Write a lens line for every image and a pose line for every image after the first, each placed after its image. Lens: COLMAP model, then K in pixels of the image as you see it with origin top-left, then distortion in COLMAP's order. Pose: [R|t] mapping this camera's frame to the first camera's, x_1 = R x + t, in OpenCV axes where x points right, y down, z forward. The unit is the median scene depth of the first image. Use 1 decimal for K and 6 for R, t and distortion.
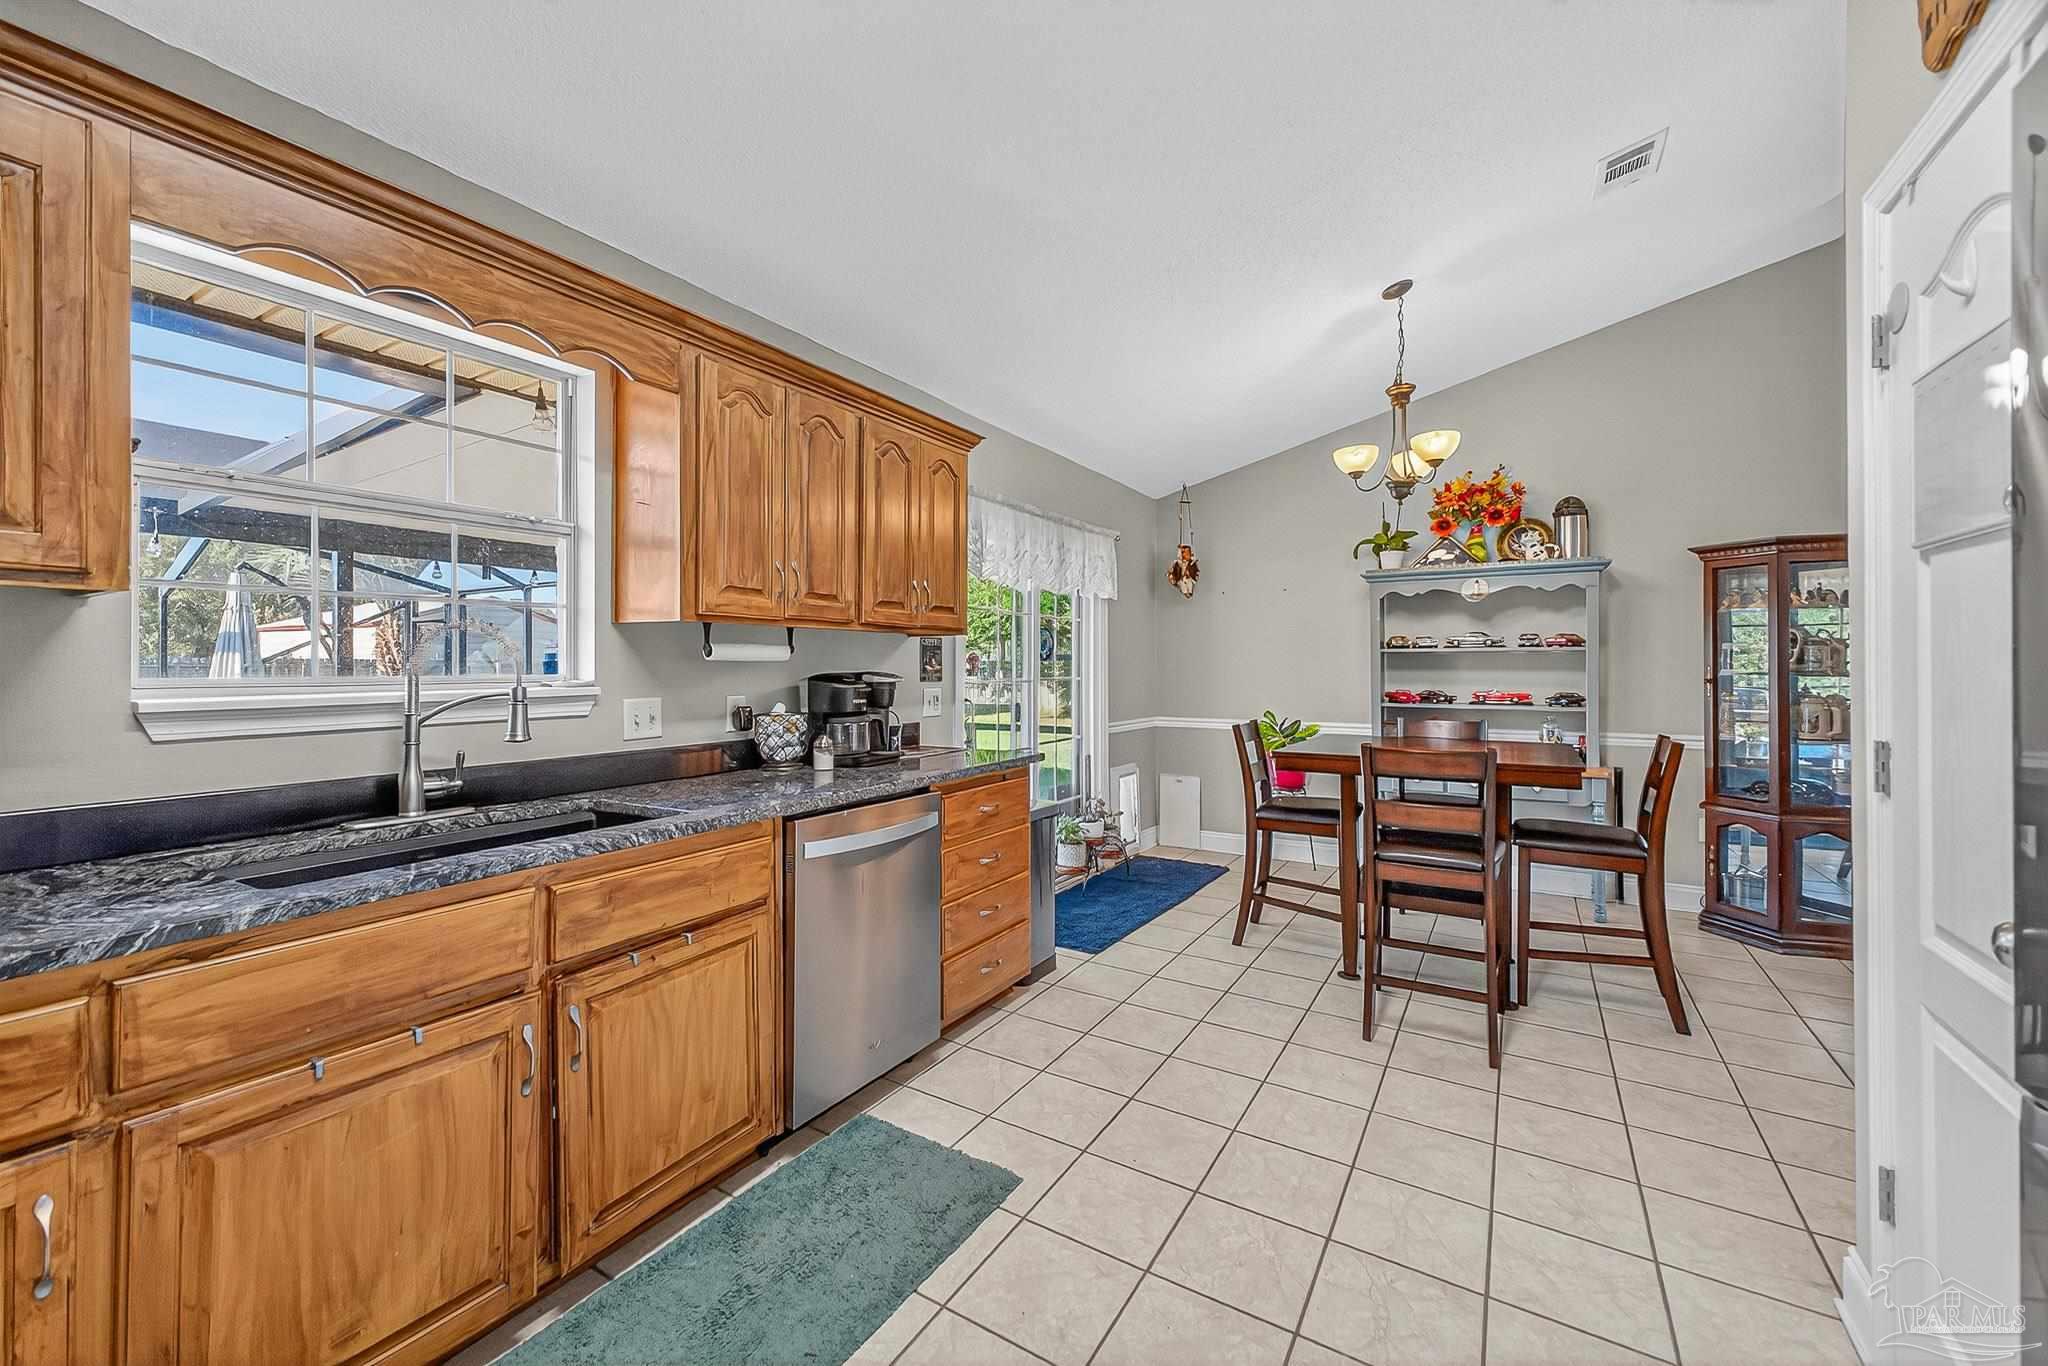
lens RADIAL K [[797.2, 0, 1031.9], [0, 797.2, 663.2], [0, 0, 1]] dist [0.017159, -0.006278]
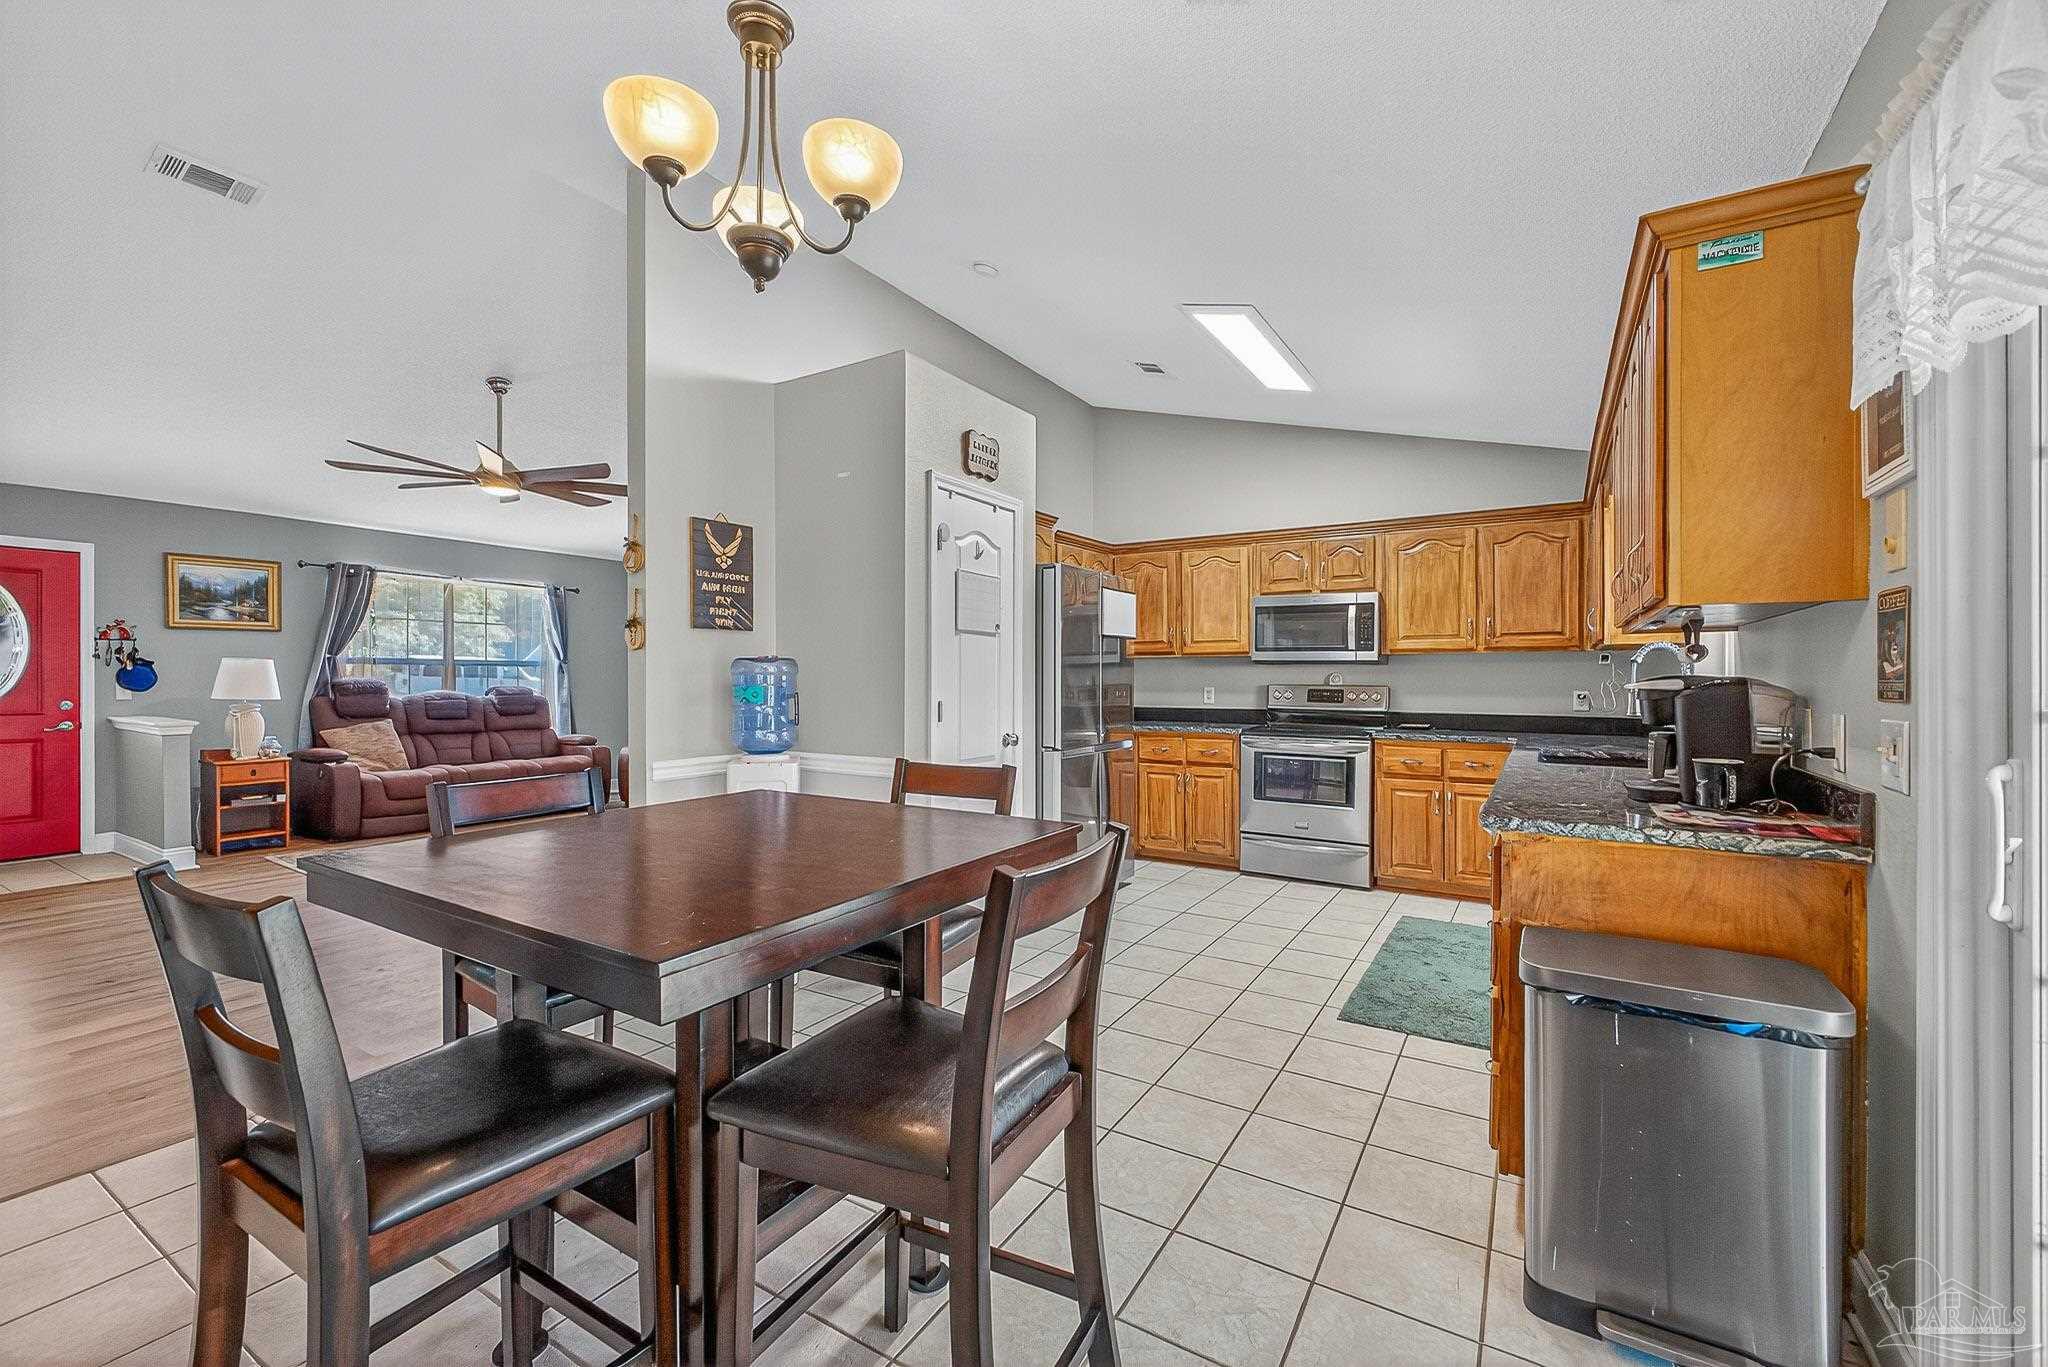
lens RADIAL K [[832.1, 0, 1022.2], [0, 832.1, 680.1], [0, 0, 1]] dist [0.024256, -0.011230]
pose [[-0.999945, 0.000581, 0.010510, 0.389602], [0.000570, 0.999999, -0.001072, 0.015860], [-0.010511, -0.001066, -0.999944, 1.793096]]
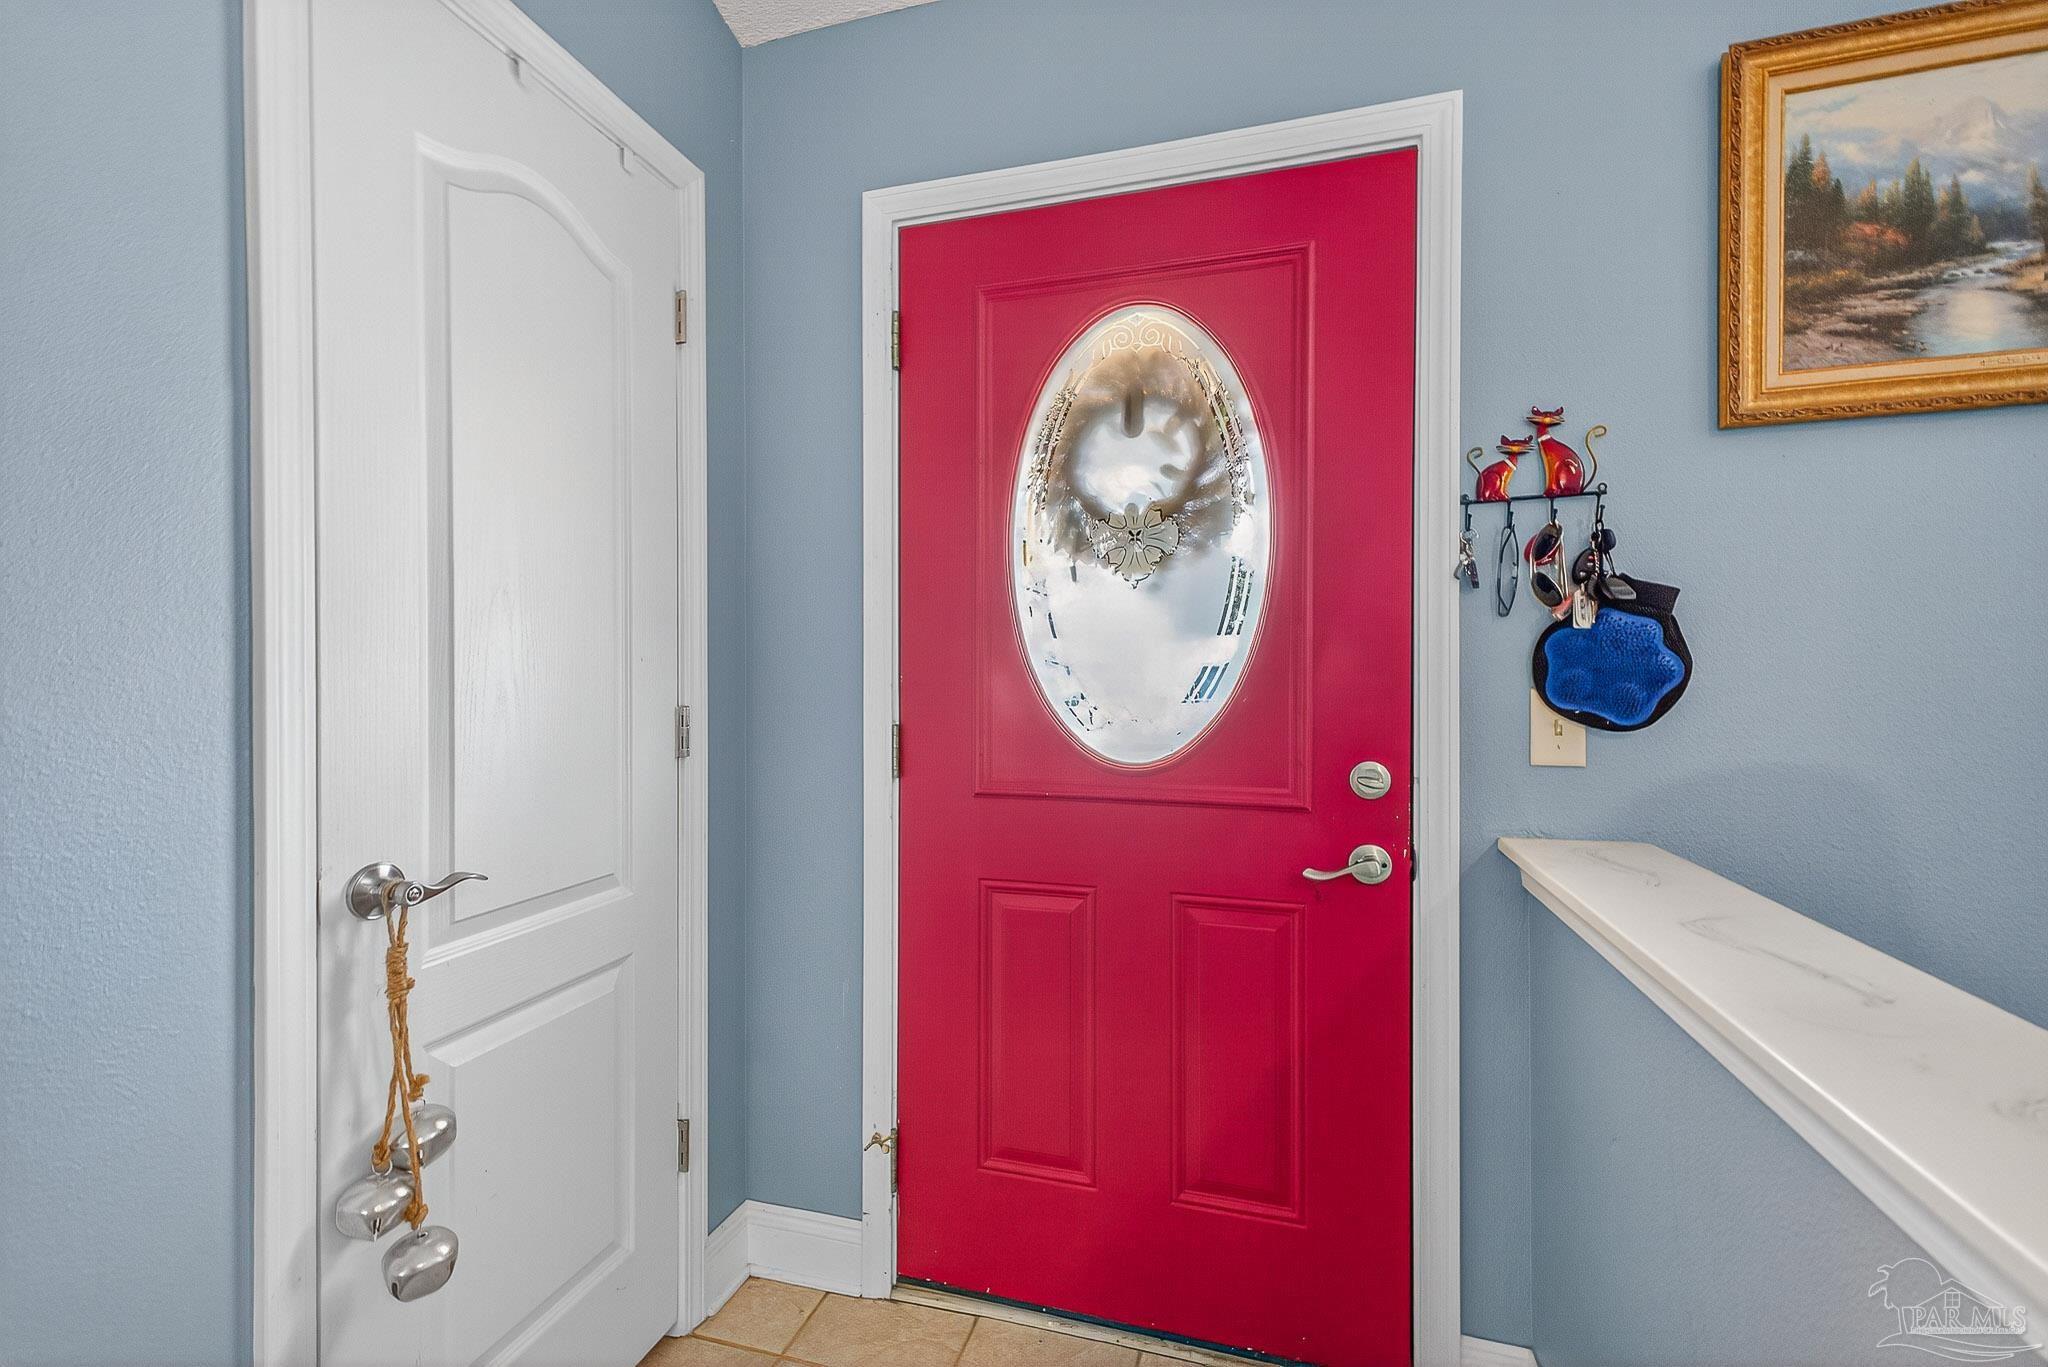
lens RADIAL K [[872.1, 0, 1019.6], [0, 872.1, 682.3], [0, 0, 1]] dist [0.016788, -0.001126]
pose [[-0.257903, -0.001083, 0.966170, 2.276941], [-0.003881, 0.999992, 0.000084, 0.016232], [-0.966163, -0.003728, -0.257905, 0.113496]]
